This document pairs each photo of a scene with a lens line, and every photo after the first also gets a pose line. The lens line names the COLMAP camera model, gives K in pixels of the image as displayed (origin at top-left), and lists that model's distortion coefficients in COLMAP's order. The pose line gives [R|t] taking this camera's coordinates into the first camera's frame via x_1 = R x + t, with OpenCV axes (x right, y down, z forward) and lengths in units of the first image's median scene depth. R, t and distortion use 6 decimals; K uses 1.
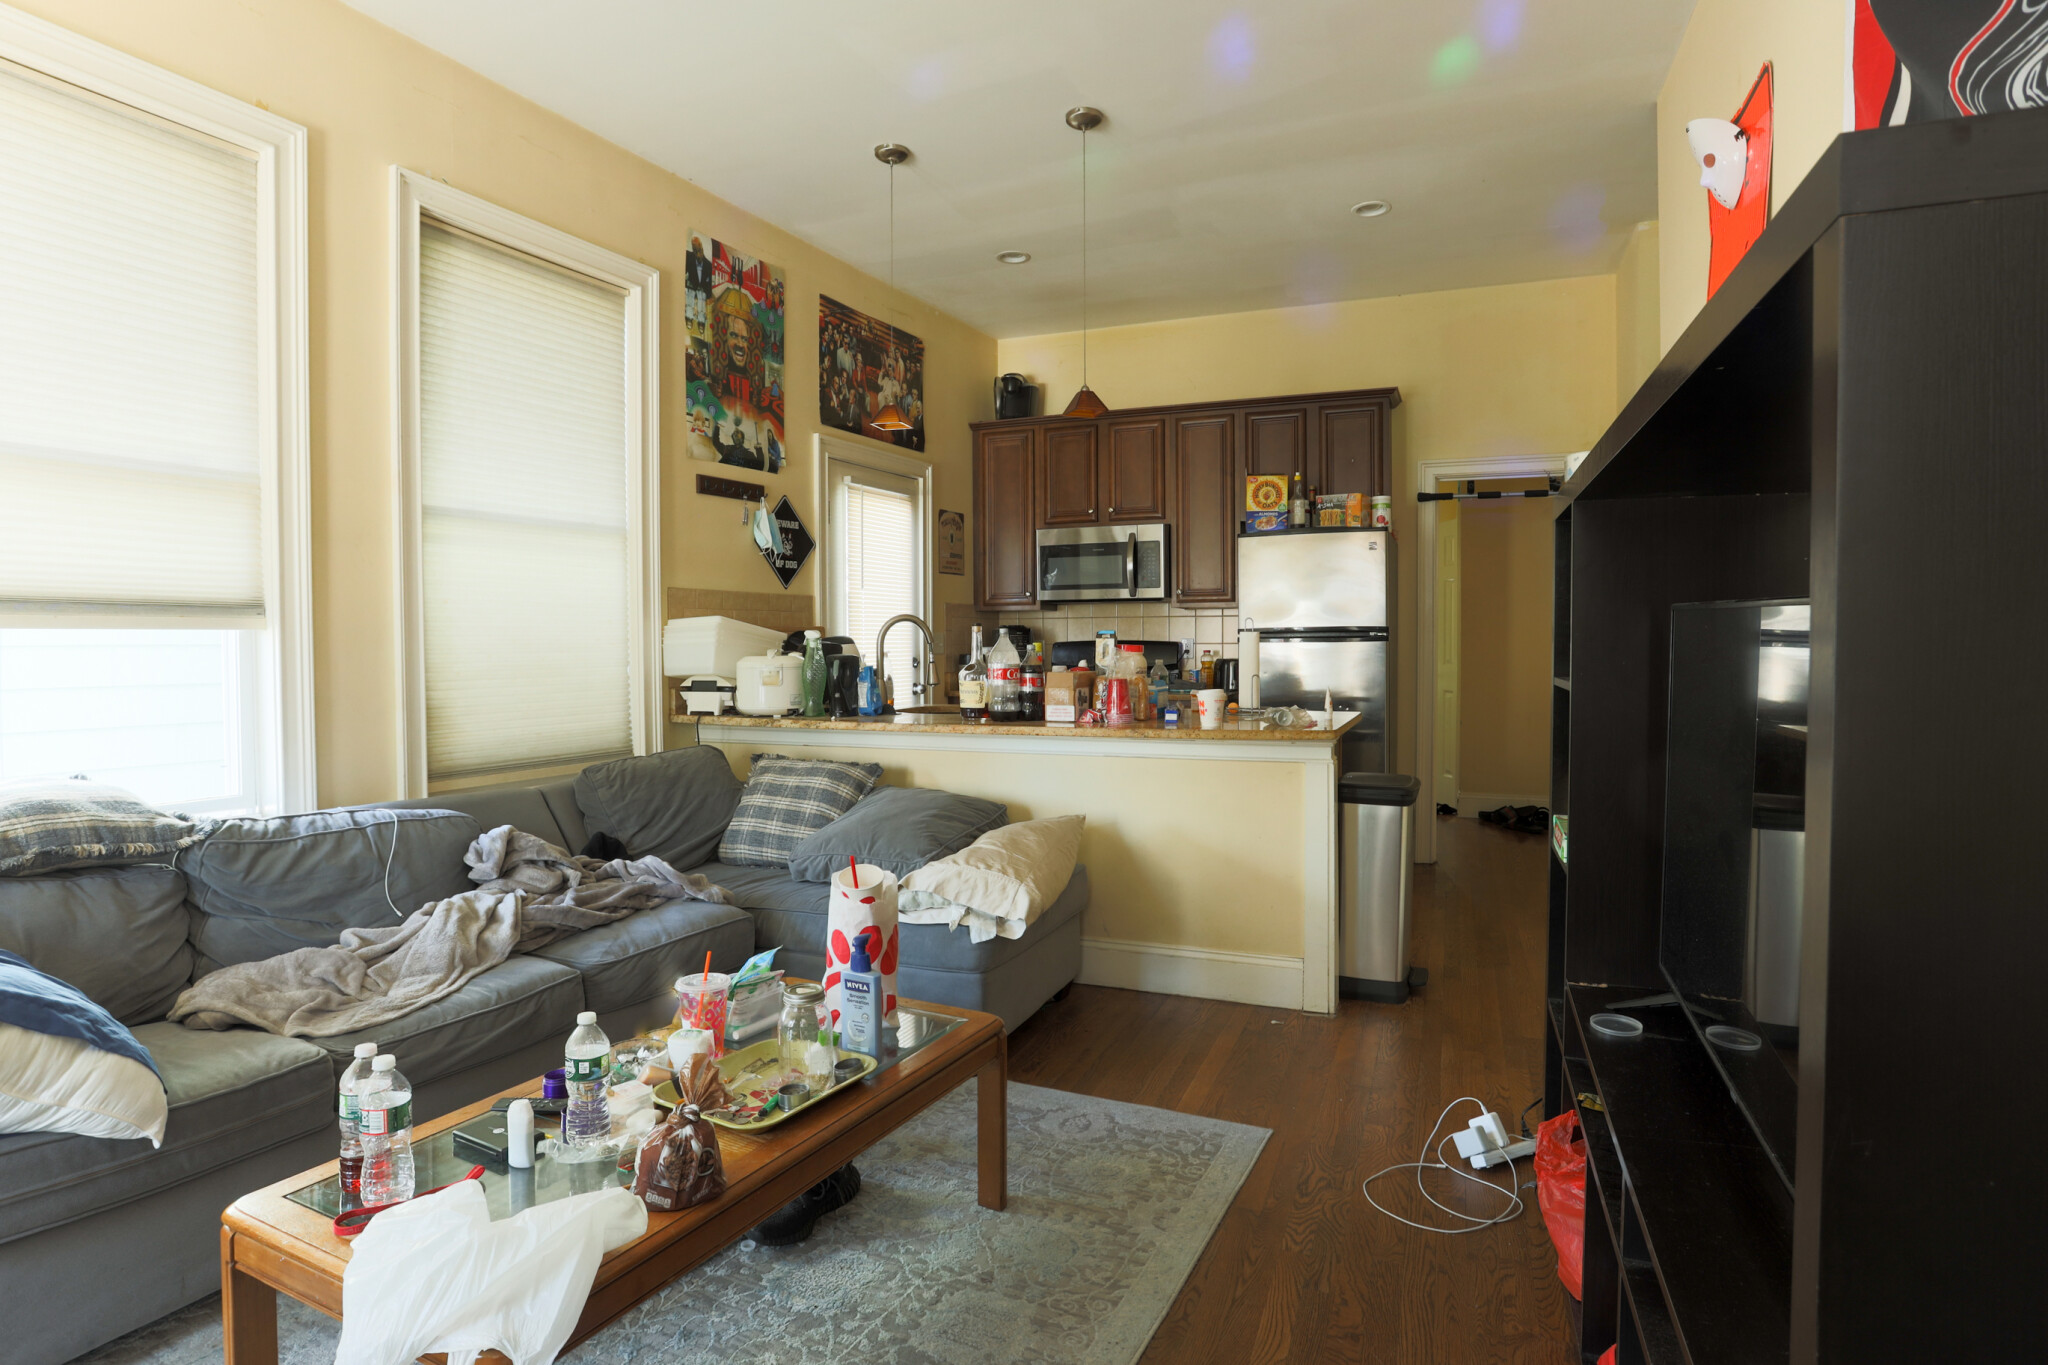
lens RADIAL K [[1101.1, 0, 1024.0], [0, 1101.1, 682.5], [0, 0, 1]] dist [-0.002975, -0.000425]
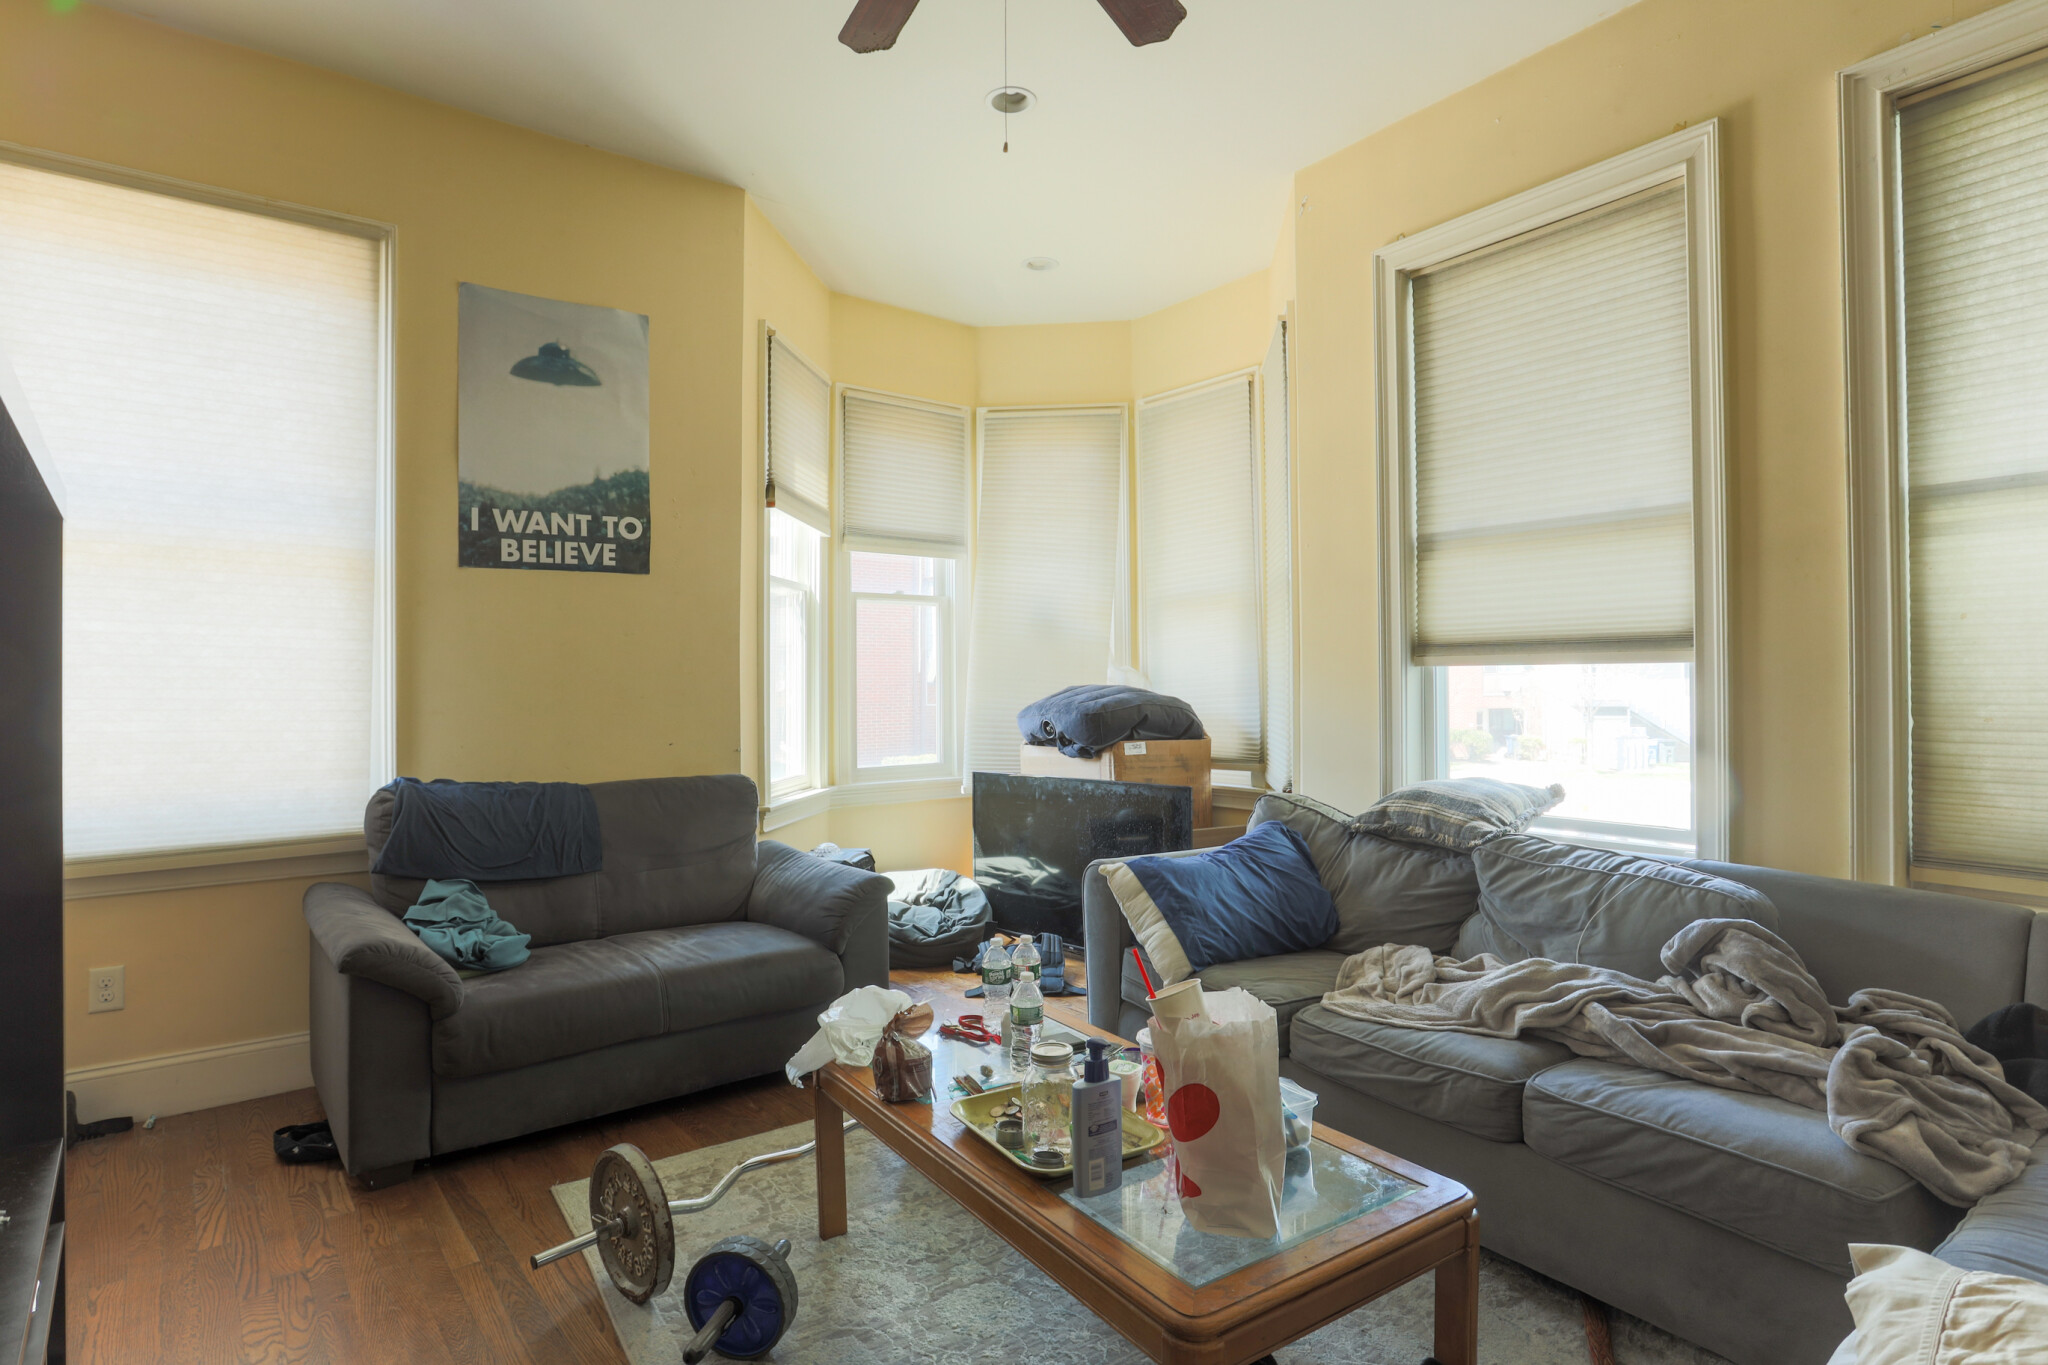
lens RADIAL K [[1075.2, 0, 1020.5], [0, 1075.2, 662.1], [0, 0, 1]] dist [0.002947, 0.000887]
pose [[-0.471721, 0.003612, -0.881740, 0.495427], [-0.014047, 0.999834, 0.011611, -0.058458], [0.881636, 0.017863, -0.471592, 1.080256]]
